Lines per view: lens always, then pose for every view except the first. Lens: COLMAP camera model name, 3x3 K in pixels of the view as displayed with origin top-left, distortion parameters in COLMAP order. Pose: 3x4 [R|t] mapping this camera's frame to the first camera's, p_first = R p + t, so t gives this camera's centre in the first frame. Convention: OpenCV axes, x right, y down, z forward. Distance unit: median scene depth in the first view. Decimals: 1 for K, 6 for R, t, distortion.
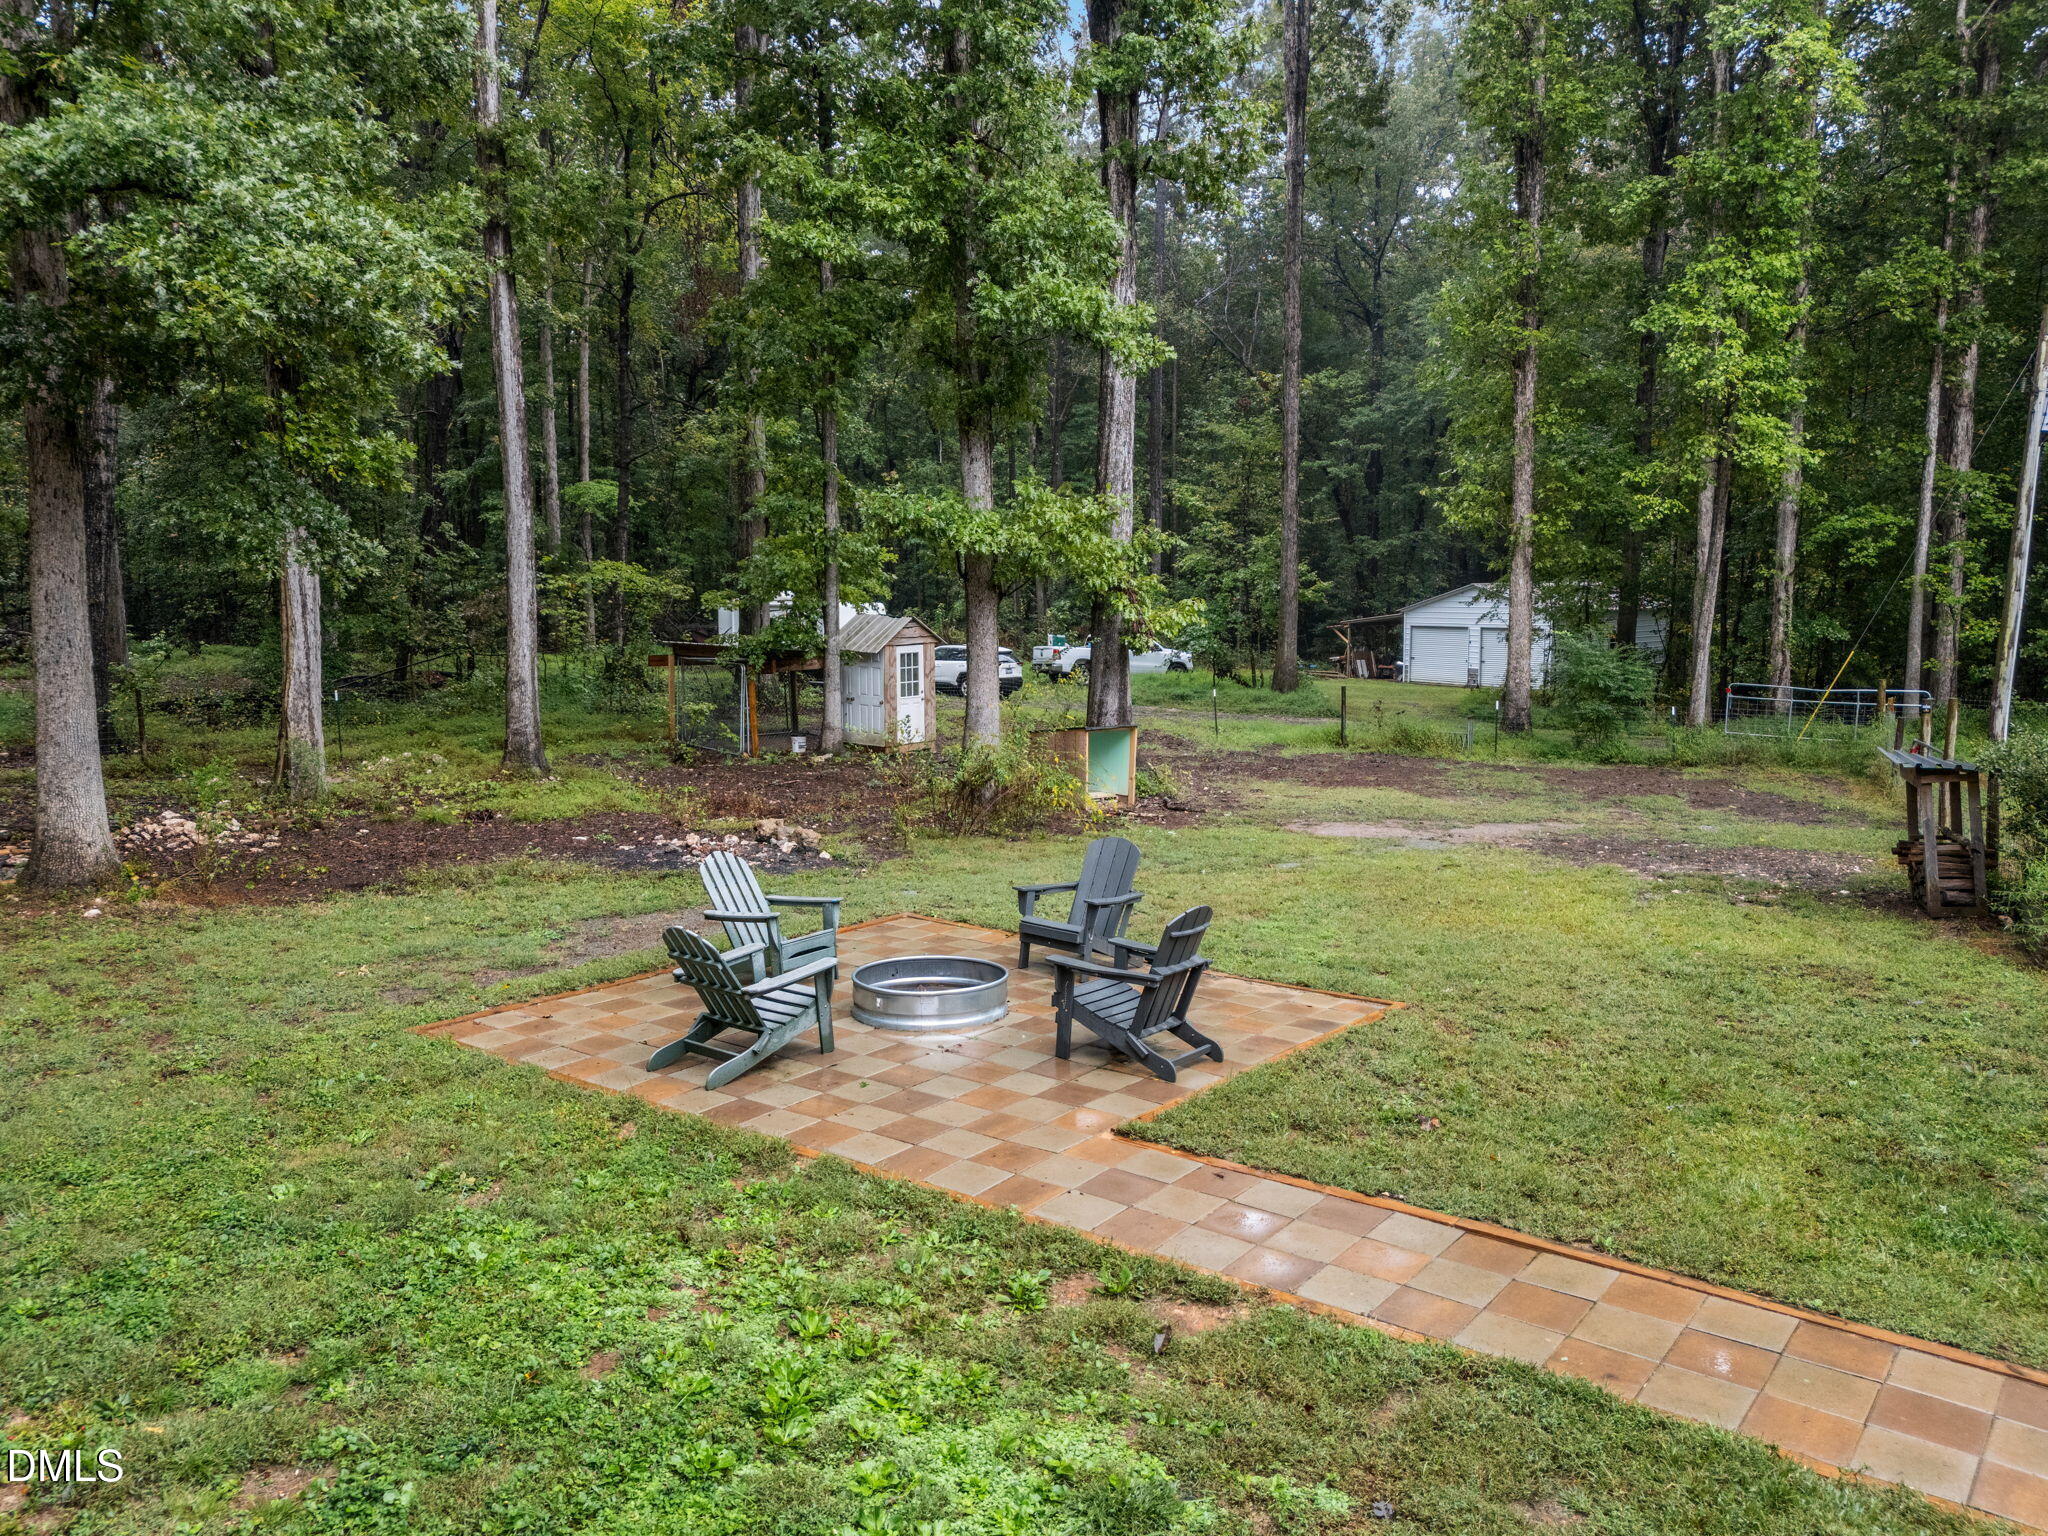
lens RADIAL K [[1523.1, 0, 1024.0], [0, 1523.1, 768.0], [0, 0, 1]] dist [0.003107, -0.002262]
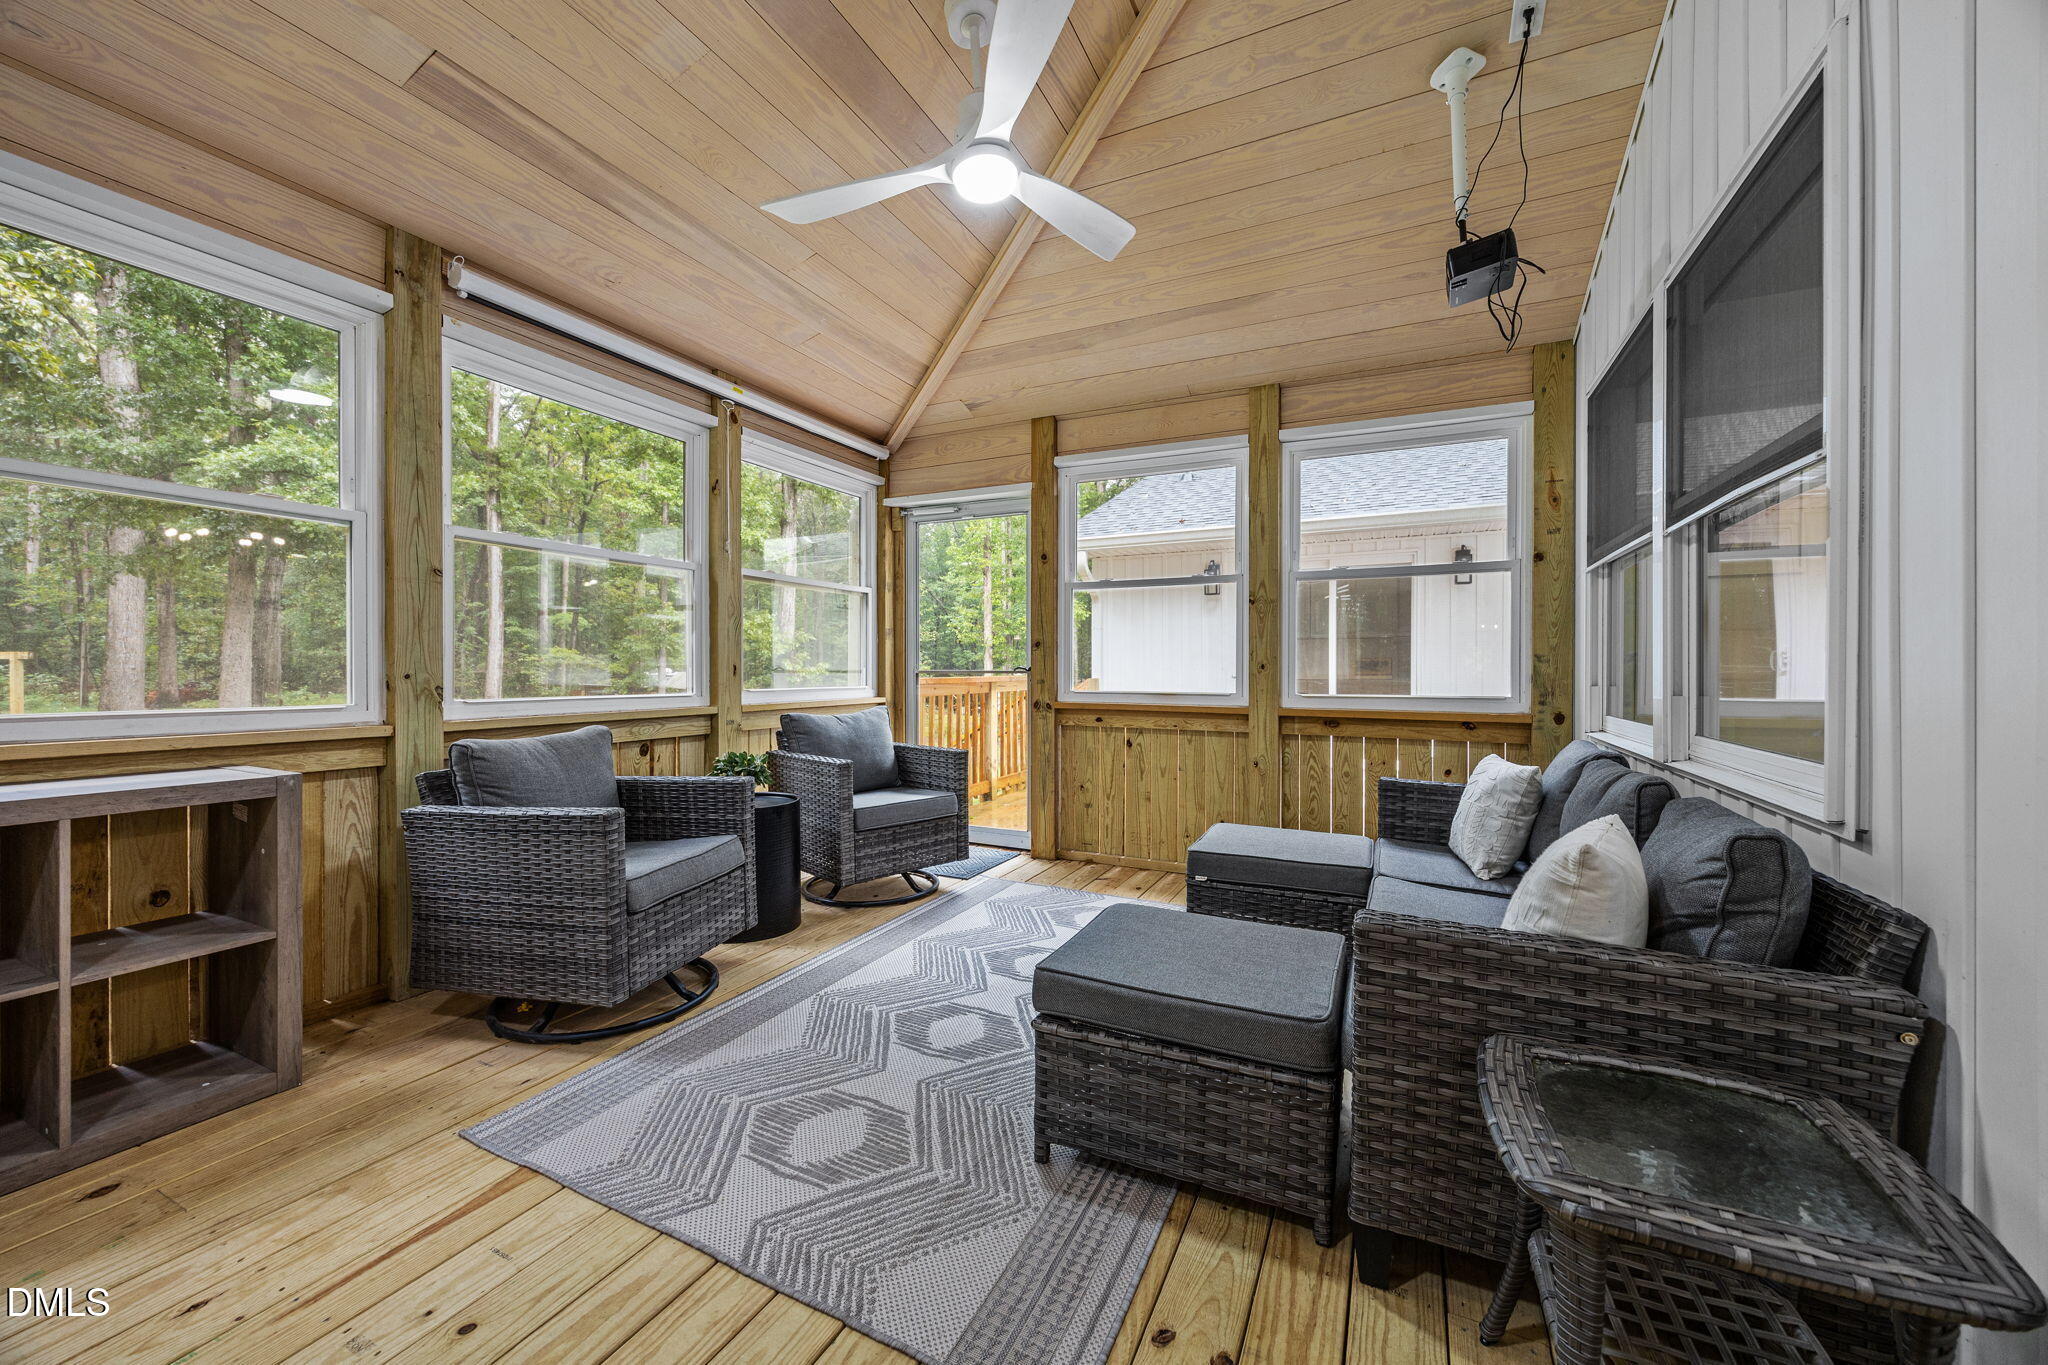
lens RADIAL K [[778.3, 0, 1025.3], [0, 778.3, 672.3], [0, 0, 1]] dist [-0.002276, -0.000093]
pose [[0.974079, 0.013580, 0.225802, 0.187167], [0.016635, 0.991193, -0.131372, 0.081897], [-0.225598, 0.131723, 0.965274, -0.279689]]
